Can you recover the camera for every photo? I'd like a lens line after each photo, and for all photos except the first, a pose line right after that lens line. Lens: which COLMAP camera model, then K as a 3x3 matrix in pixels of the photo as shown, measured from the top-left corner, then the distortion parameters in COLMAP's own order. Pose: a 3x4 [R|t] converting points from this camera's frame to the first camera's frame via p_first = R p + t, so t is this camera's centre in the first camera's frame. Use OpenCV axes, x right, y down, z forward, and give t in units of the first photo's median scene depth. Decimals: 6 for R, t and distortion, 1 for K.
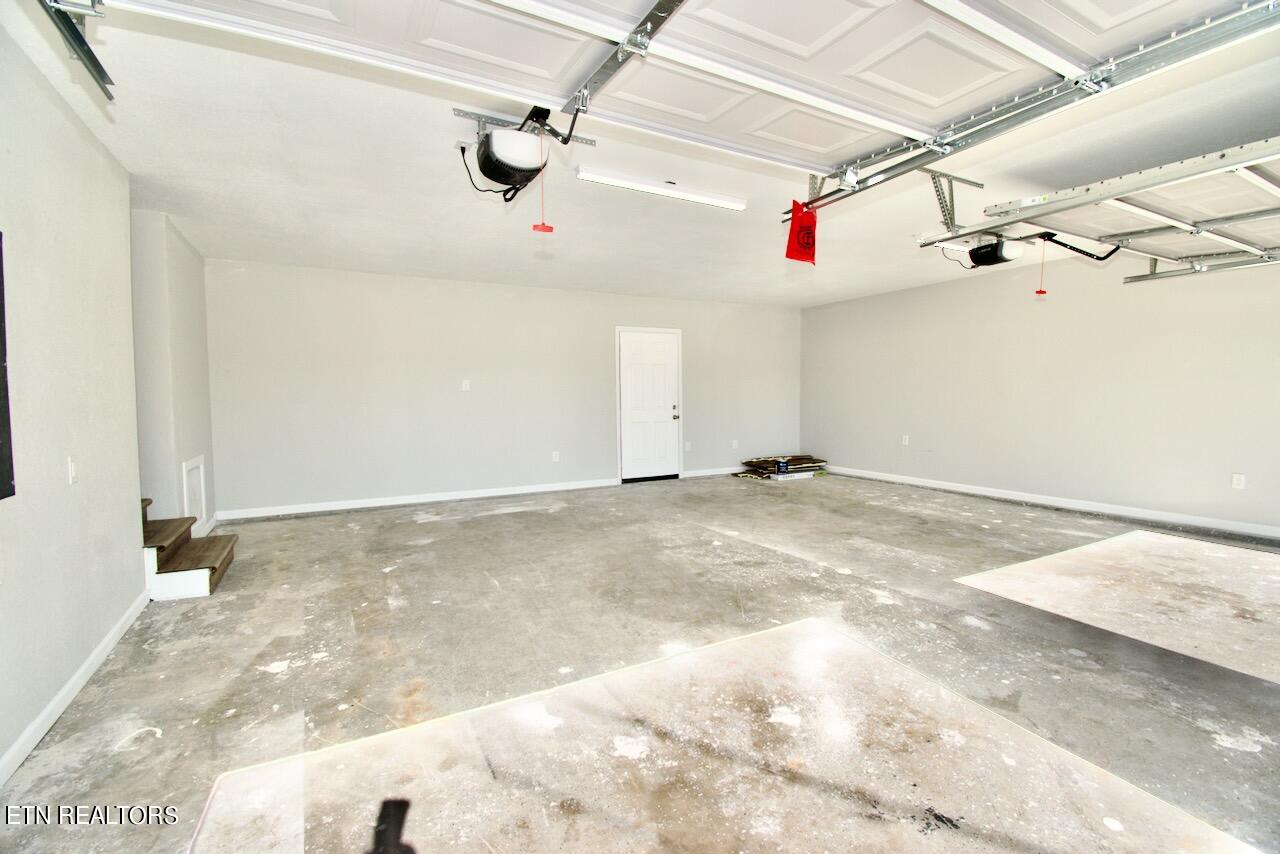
lens RADIAL K [[558.0, 0, 642.7], [0, 558.0, 426.1], [0, 0, 1]] dist [0.011285, -0.021647]
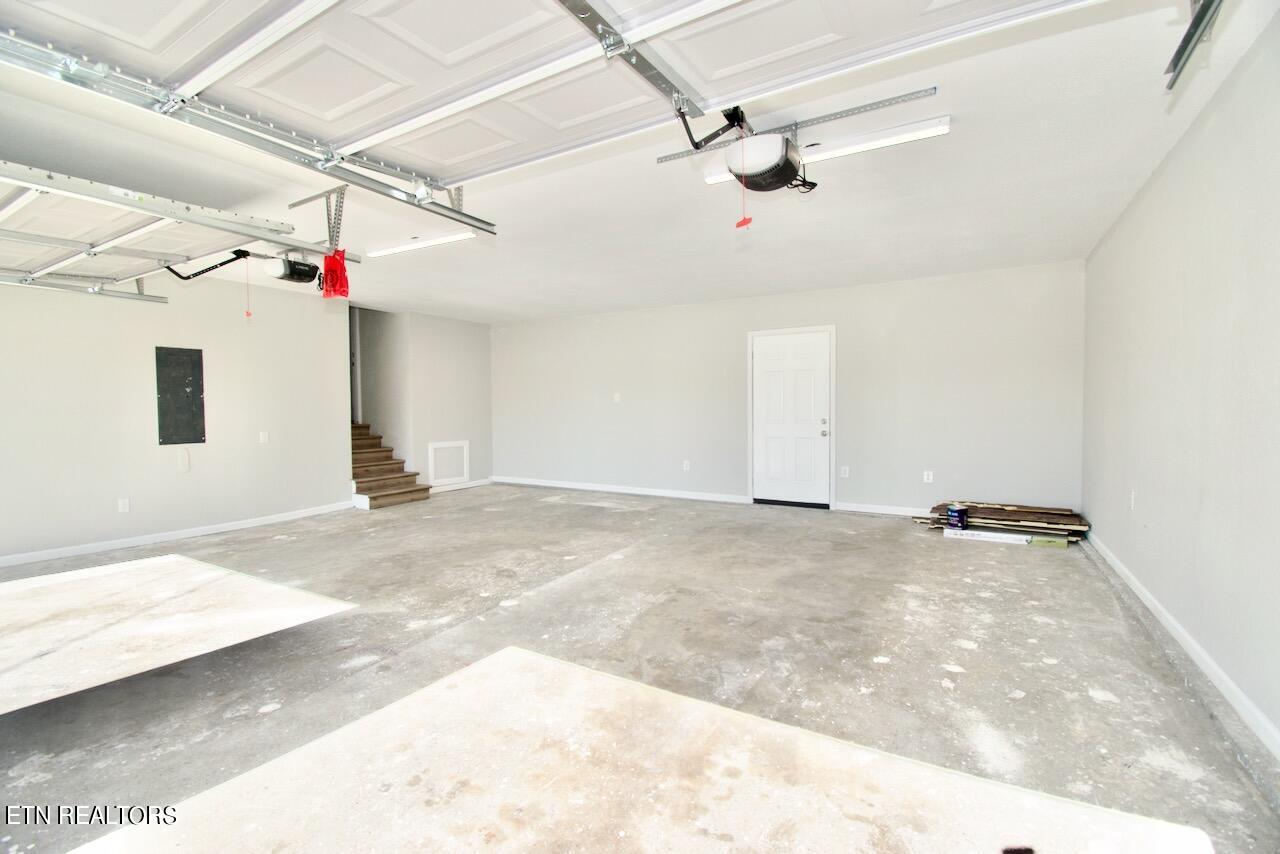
lens RADIAL K [[558.0, 0, 642.7], [0, 558.0, 426.1], [0, 0, 1]] dist [0.011285, -0.021647]
pose [[0.532355, 0.032769, -0.845887, 1.260259], [-0.046429, 0.998877, 0.009475, -0.046218], [0.845247, 0.034229, 0.533278, 0.705289]]
